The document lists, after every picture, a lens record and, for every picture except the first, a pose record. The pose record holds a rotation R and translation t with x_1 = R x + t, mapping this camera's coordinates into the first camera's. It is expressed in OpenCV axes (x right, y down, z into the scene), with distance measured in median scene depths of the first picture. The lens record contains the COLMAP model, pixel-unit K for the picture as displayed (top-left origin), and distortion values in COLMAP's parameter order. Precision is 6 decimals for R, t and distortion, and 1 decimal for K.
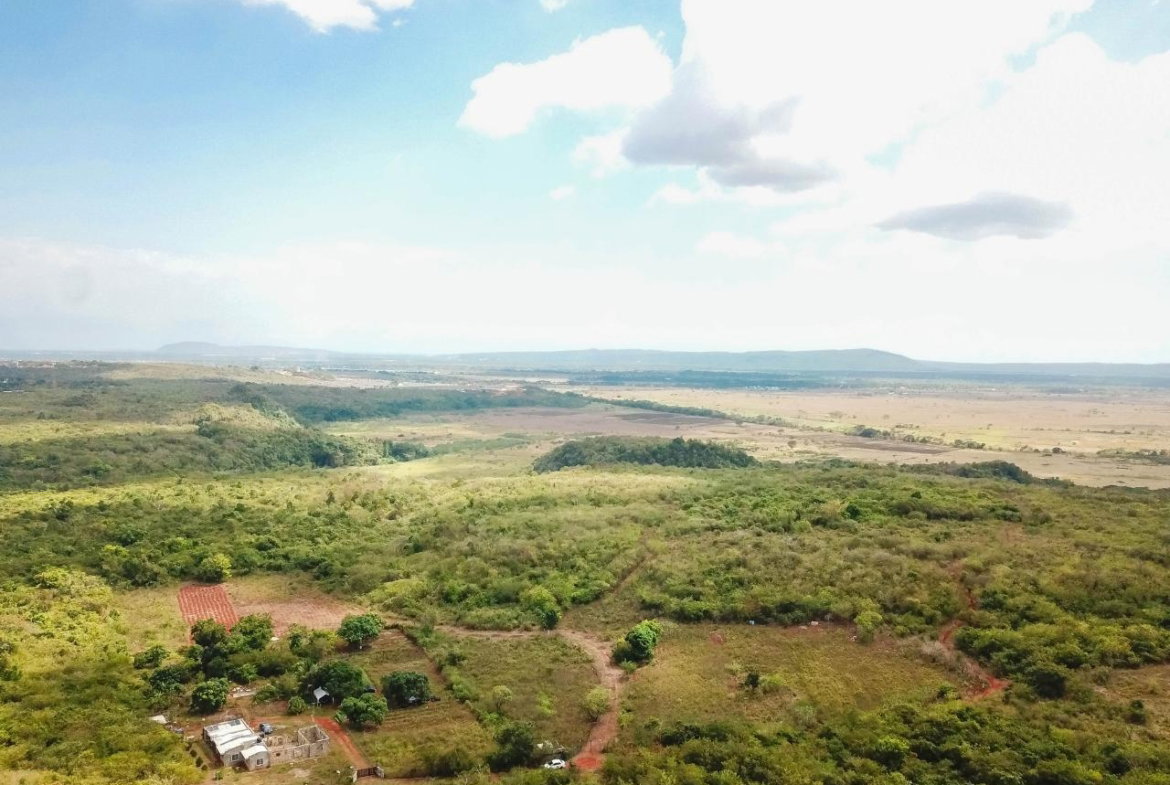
lens RADIAL K [[883.9, 0, 585.5], [0, 883.9, 399.7], [0, 0, 1]] dist [0.019938, -0.030106]
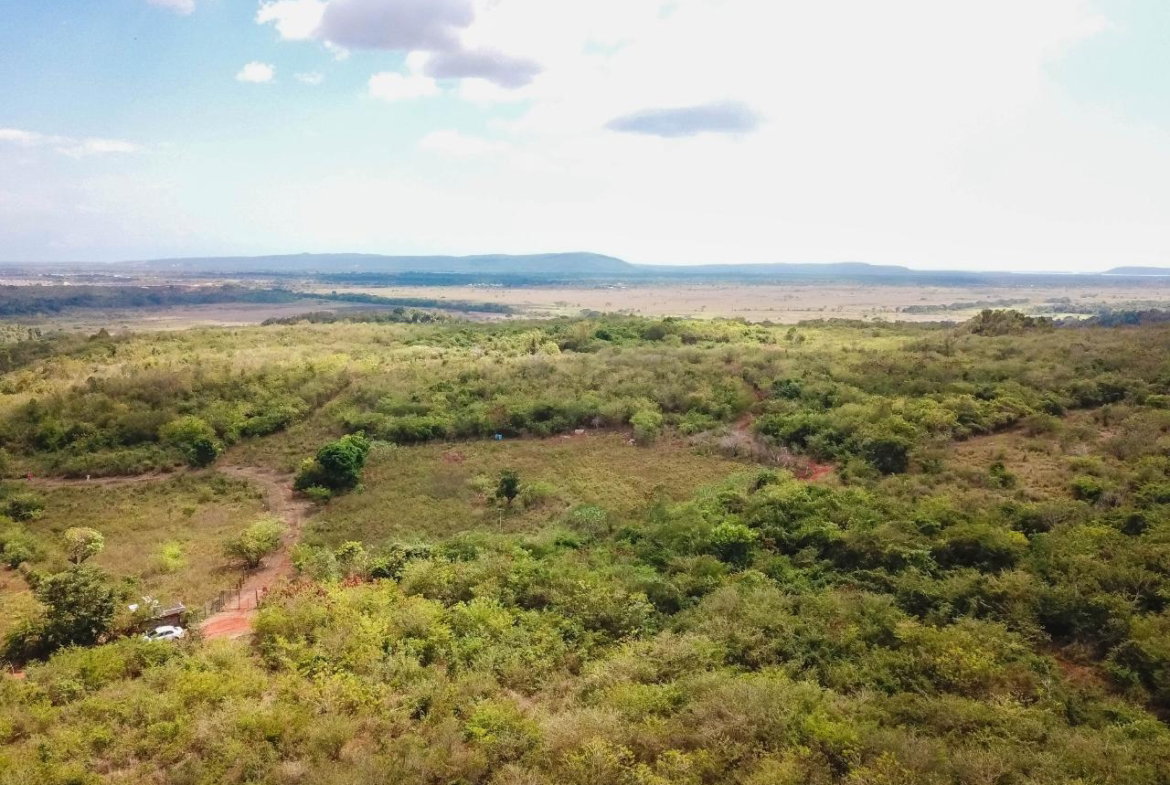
lens RADIAL K [[883.9, 0, 584.9], [0, 883.9, 393.0], [0, 0, 1]] dist [0.019938, -0.030106]
pose [[0.952338, -0.048061, 0.301234, 0.034945], [0.019306, 0.995027, 0.097721, 0.137888], [-0.304432, -0.087248, 0.948530, 0.268733]]
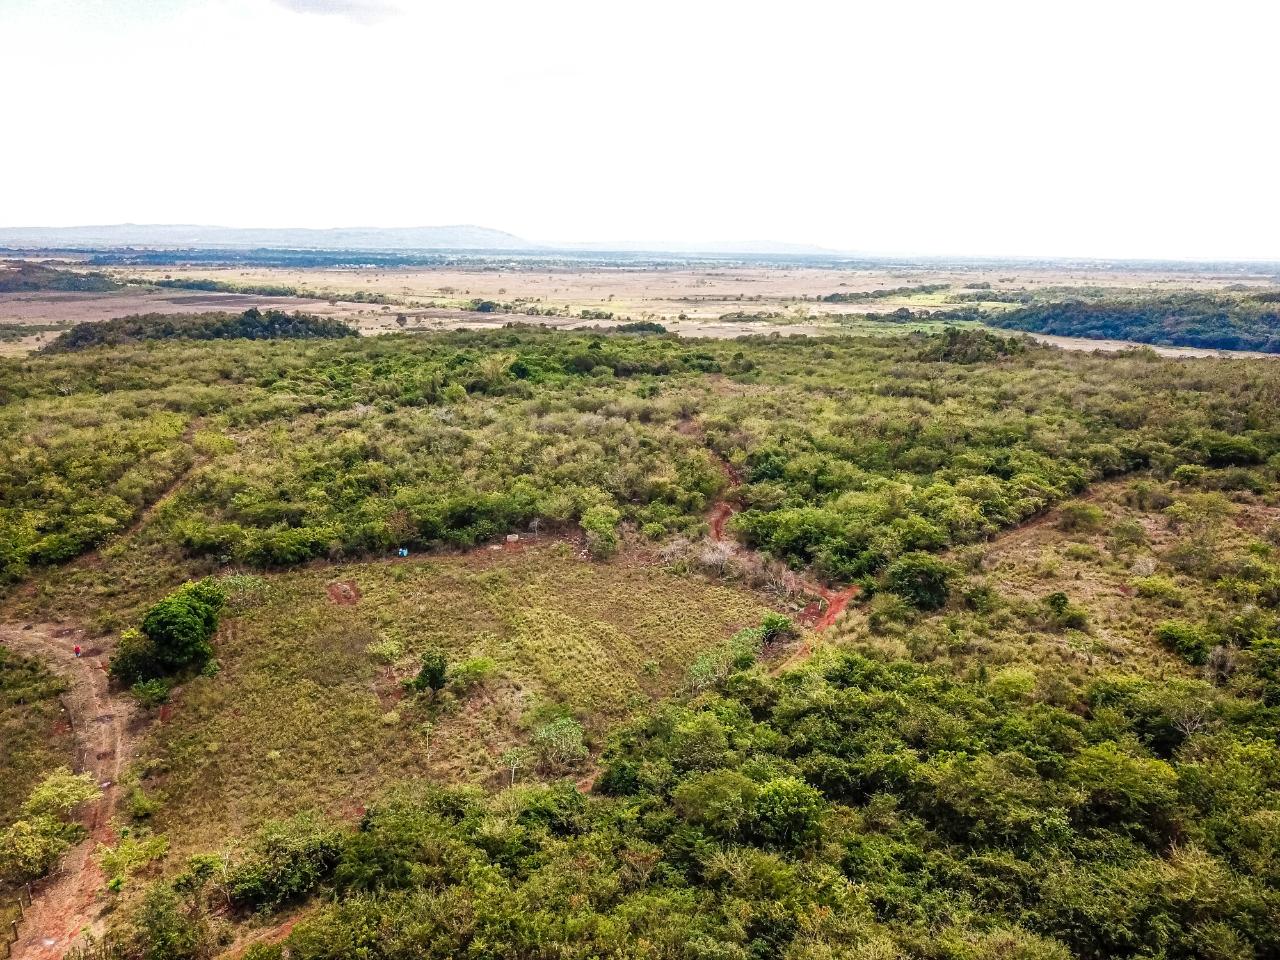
lens RADIAL K [[967.7, 0, 640.9], [0, 967.7, 481.9], [0, 0, 1]] dist [0.010177, -0.010333]
pose [[0.887228, -0.112130, 0.447498, 0.051220], [0.021964, 0.979179, 0.201805, 0.085474], [-0.460809, -0.169218, 0.871218, 0.393980]]
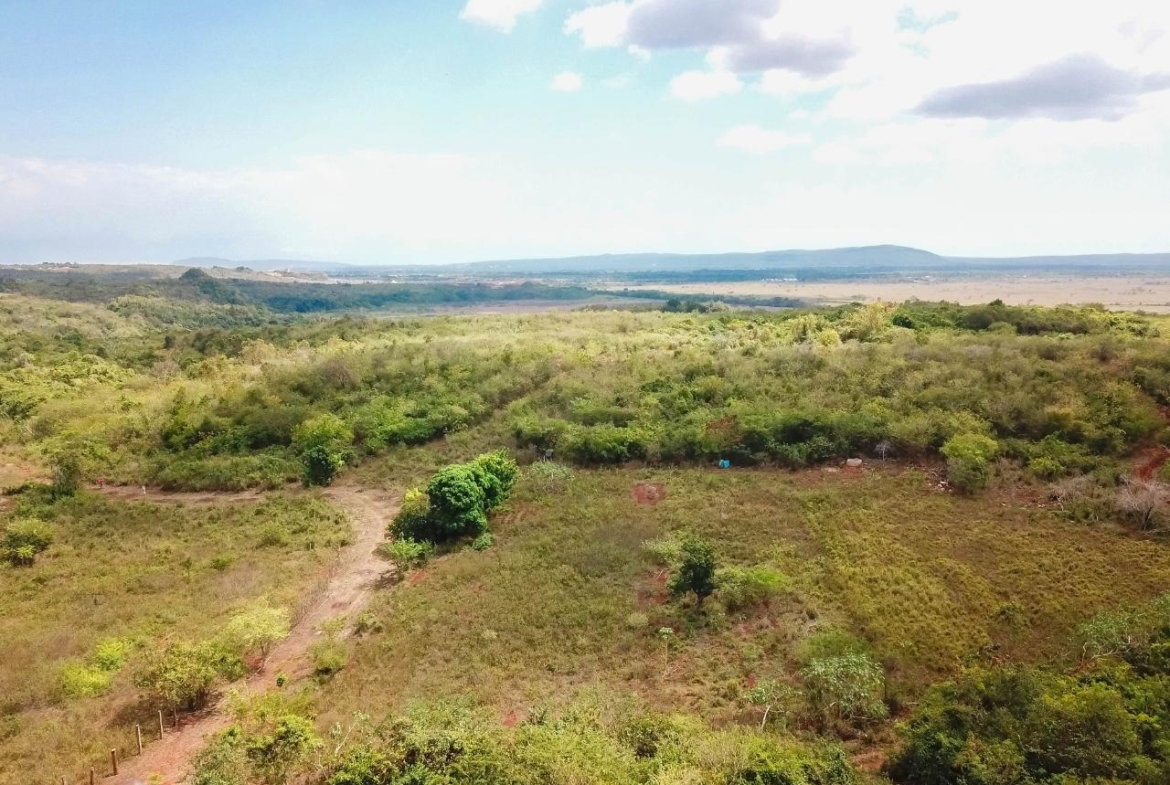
lens RADIAL K [[883.9, 0, 599.6], [0, 883.9, 402.3], [0, 0, 1]] dist [0.019938, -0.030106]
pose [[0.999805, -0.018952, -0.005512, 0.117015], [0.019422, 0.994394, 0.103938, 0.158519], [0.003511, -0.104025, 0.994568, 0.495942]]
